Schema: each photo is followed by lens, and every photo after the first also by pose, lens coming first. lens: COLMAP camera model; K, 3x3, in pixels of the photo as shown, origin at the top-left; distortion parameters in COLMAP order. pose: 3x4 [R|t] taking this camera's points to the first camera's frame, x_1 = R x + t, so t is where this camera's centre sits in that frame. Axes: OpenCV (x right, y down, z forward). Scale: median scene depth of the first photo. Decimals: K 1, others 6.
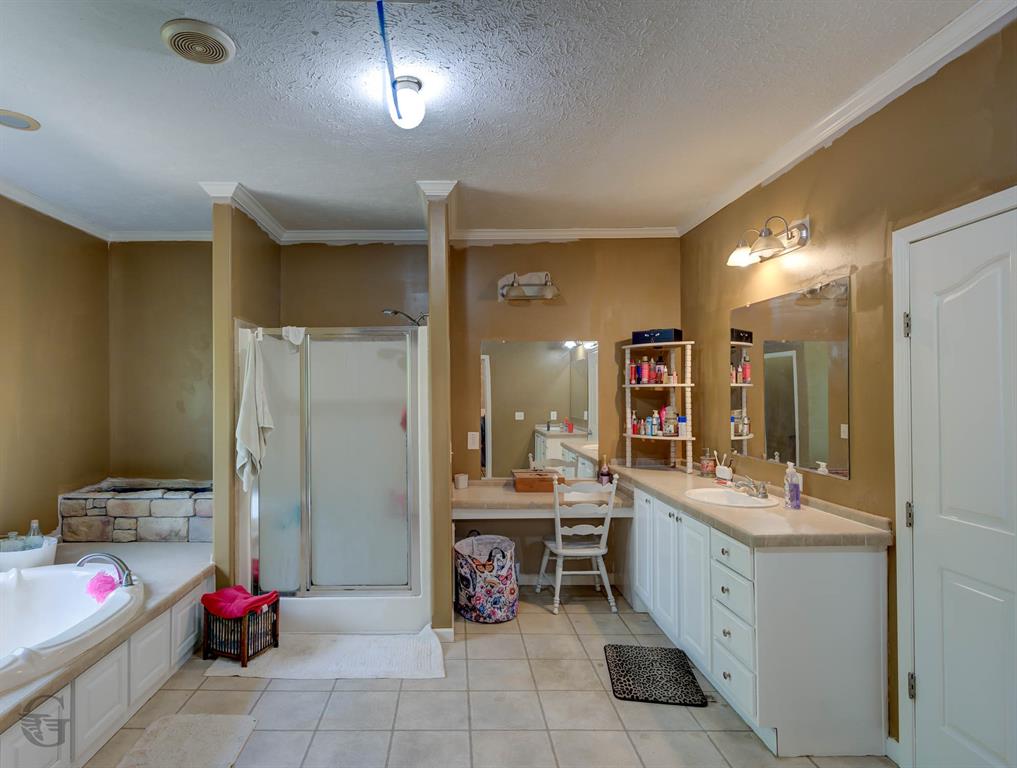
lens RADIAL K [[524.0, 0, 508.5], [0, 524.0, 384.0], [0, 0, 1]] dist [-0.000793, 0.000087]
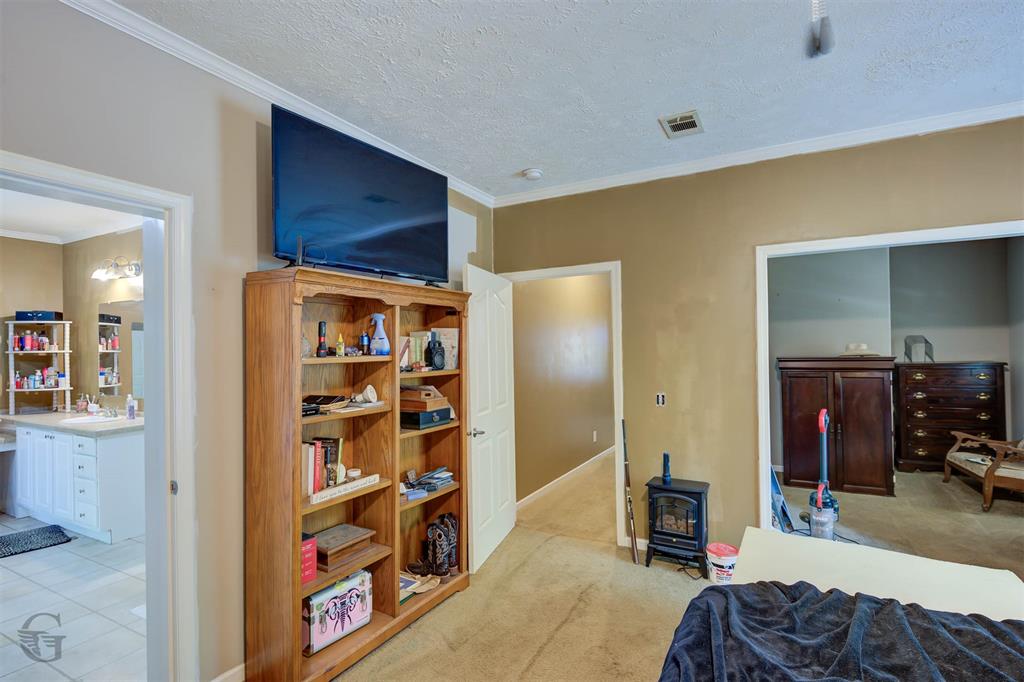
lens RADIAL K [[525.0, 0, 512.8], [0, 525.0, 348.2], [0, 0, 1]] dist [0.000789, -0.000282]
pose [[0.565950, 0.000392, 0.824439, -0.149754], [-0.002139, 0.999997, 0.000993, -0.010720], [-0.824437, -0.002325, 0.565949, -0.803724]]
